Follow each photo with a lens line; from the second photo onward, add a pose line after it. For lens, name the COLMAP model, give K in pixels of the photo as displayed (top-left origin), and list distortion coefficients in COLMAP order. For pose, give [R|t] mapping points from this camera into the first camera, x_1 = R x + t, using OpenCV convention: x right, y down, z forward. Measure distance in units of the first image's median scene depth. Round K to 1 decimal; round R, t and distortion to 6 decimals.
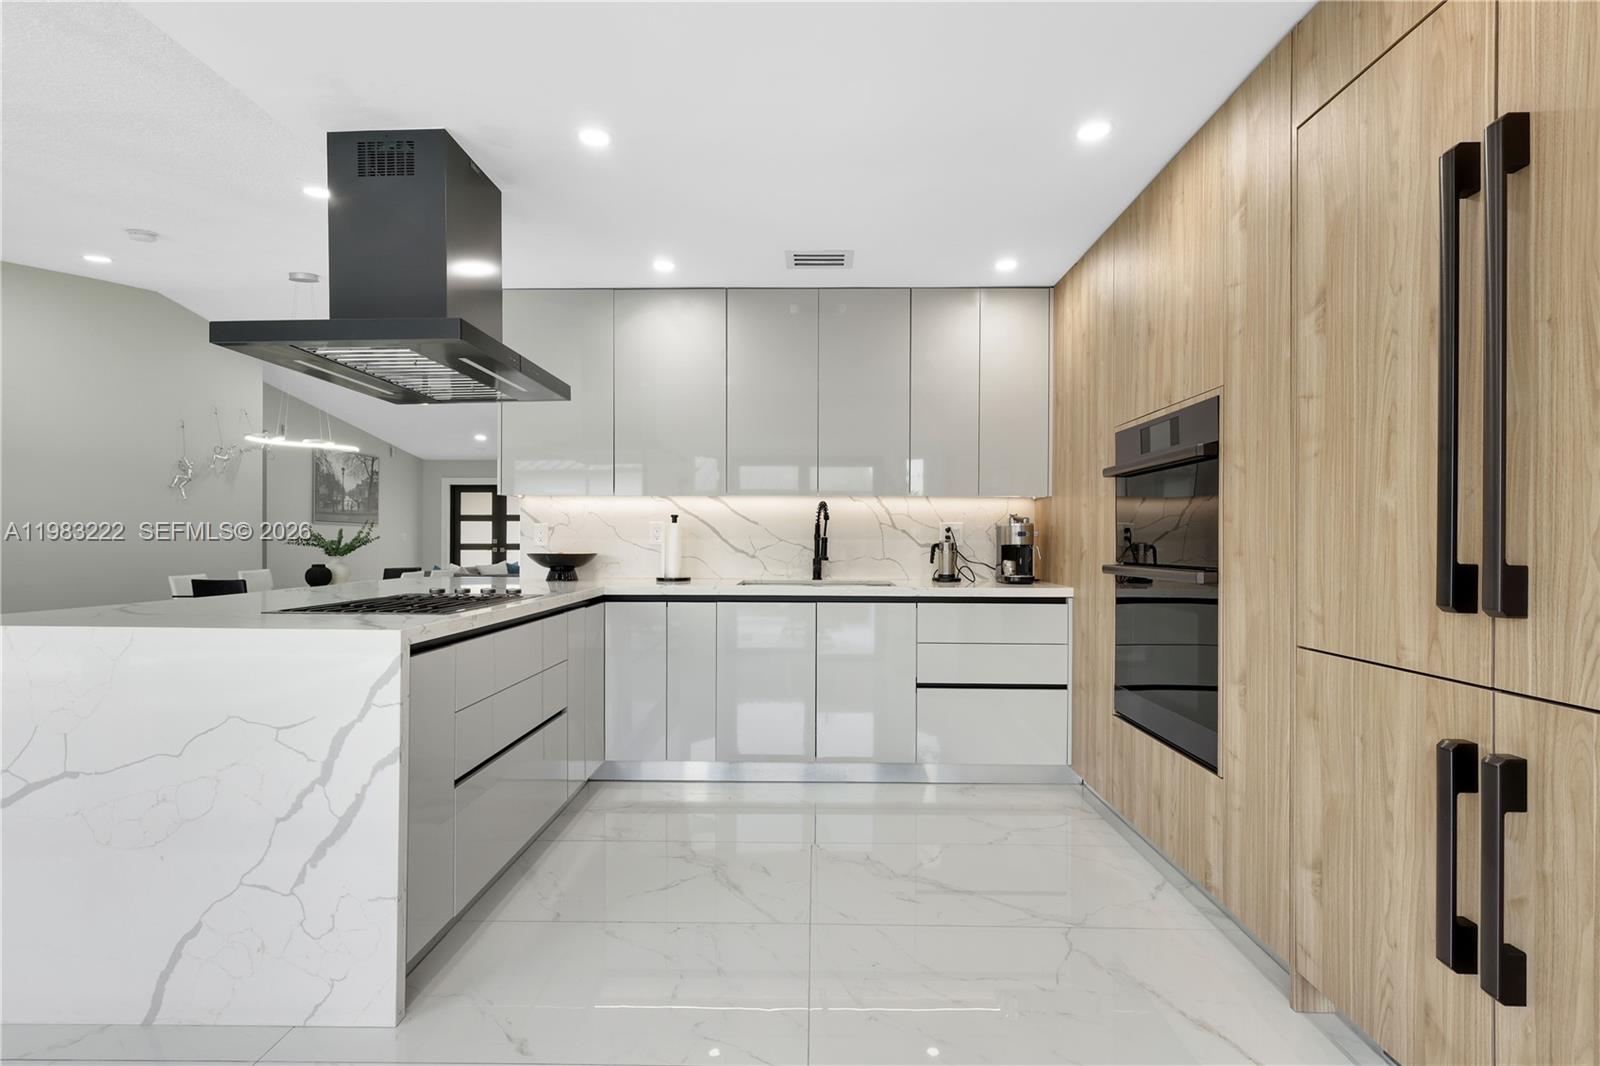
lens RADIAL K [[747.6, 0, 799.7], [0, 747.6, 539.4], [0, 0, 1]] dist [0.000876, 0.000532]
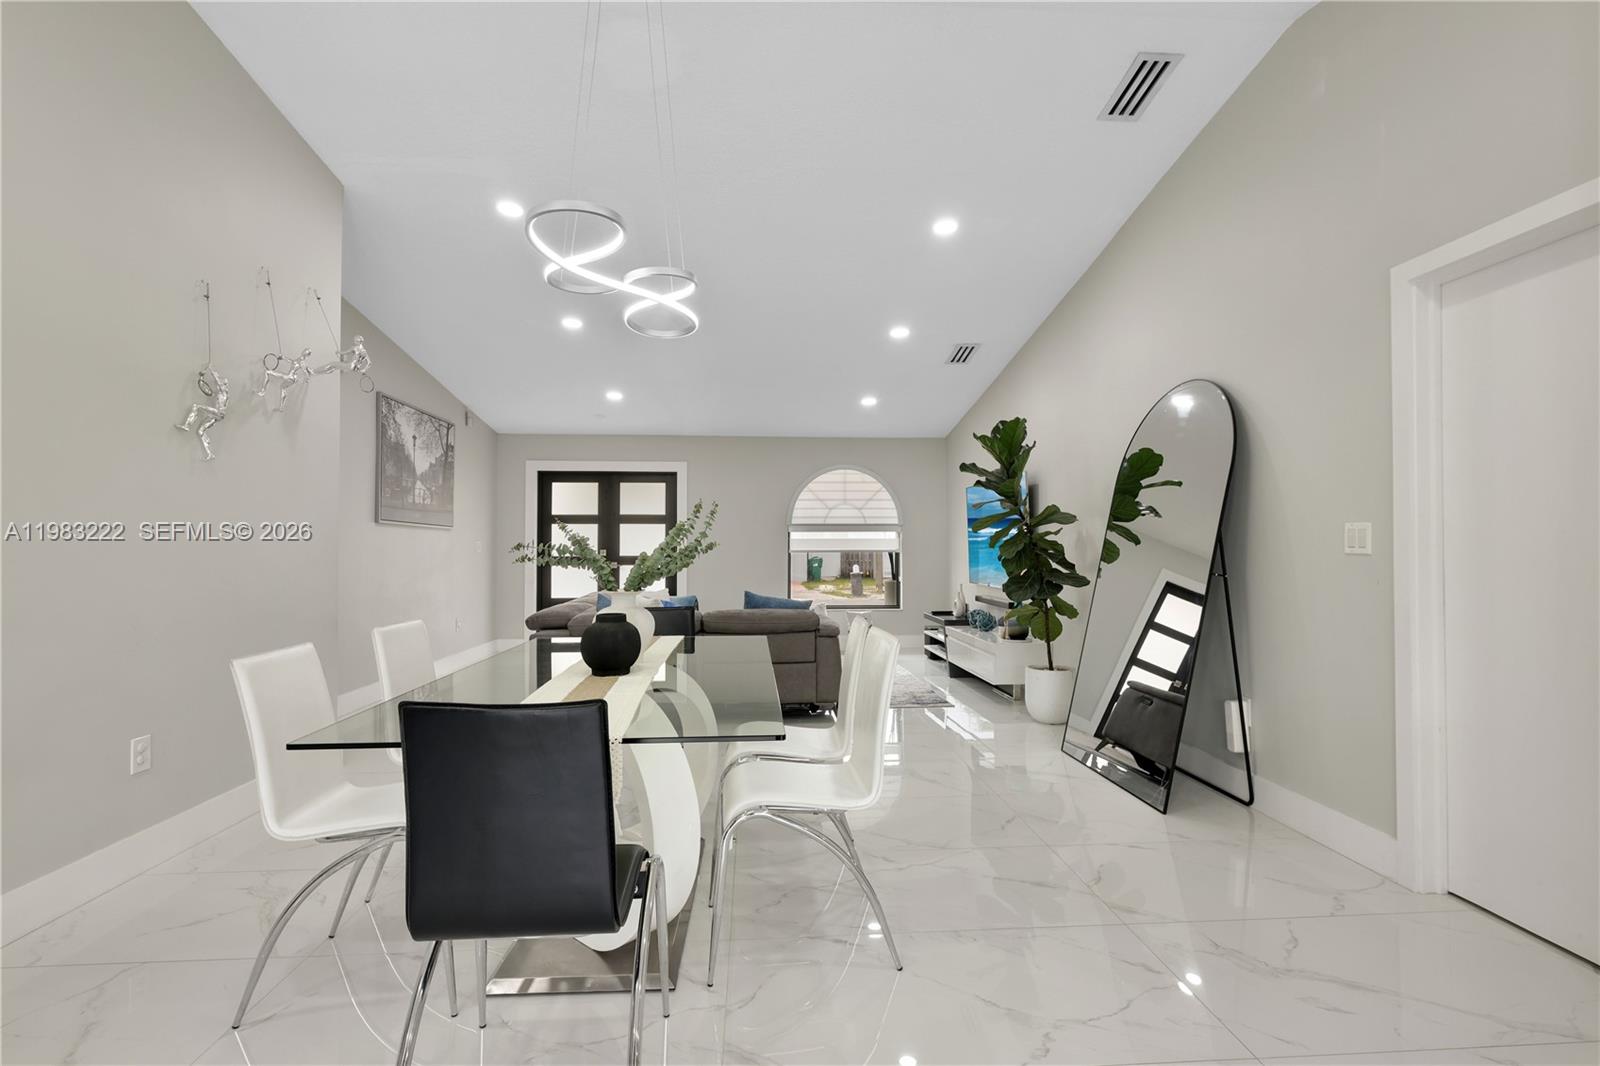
lens RADIAL K [[747.6, 0, 799.7], [0, 747.6, 539.4], [0, 0, 1]] dist [0.000876, 0.000532]
pose [[0.996766, -0.001338, 0.080342, -0.862279], [0.002411, 0.999909, -0.013258, -0.000684], [-0.080317, 0.013409, 0.996679, 0.900061]]
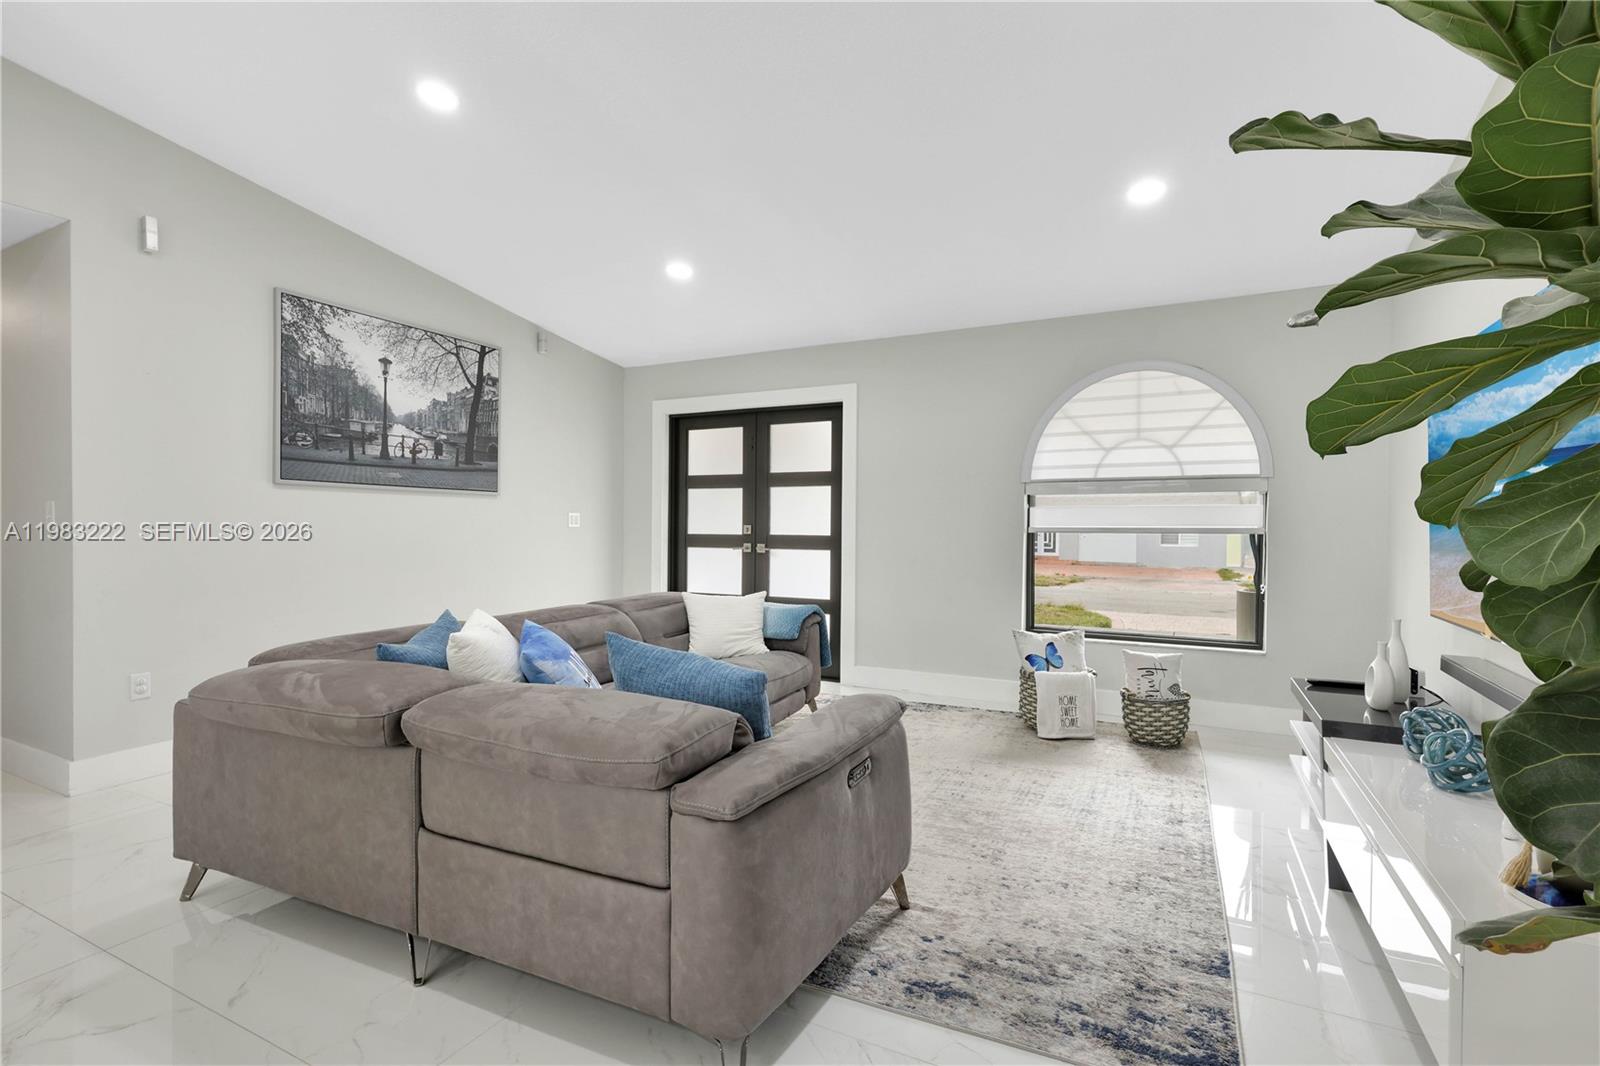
lens RADIAL K [[757.7, 0, 798.3], [0, 757.7, 540.1], [0, 0, 1]] dist [0.001155, 0.000856]
pose [[0.895640, 0.011865, -0.444621, -0.511892], [-0.003502, 0.999801, 0.019624, -0.001366], [0.444766, -0.016019, 0.895504, 1.802269]]
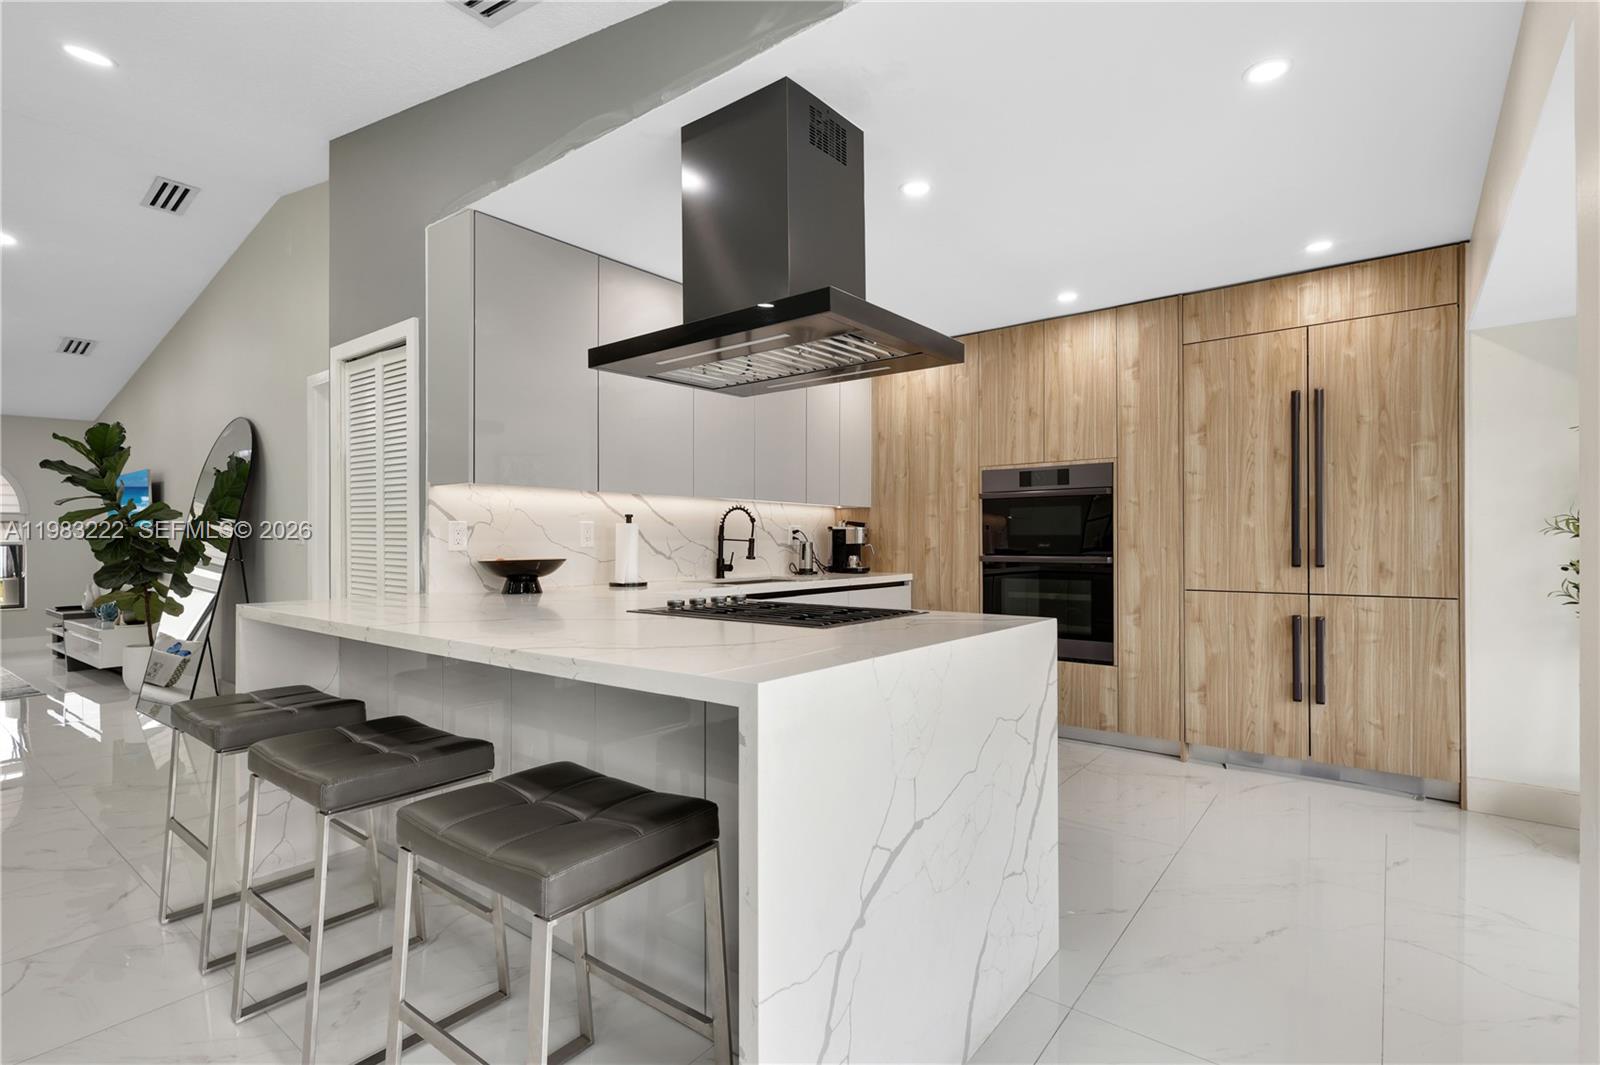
lens RADIAL K [[757.7, 0, 798.3], [0, 757.7, 539.6], [0, 0, 1]] dist [0.001155, 0.000856]
pose [[0.600223, -0.004389, 0.799821, -0.761171], [0.003117, 0.999990, 0.003148, -0.003970], [-0.799827, 0.000604, 0.600230, 0.262036]]
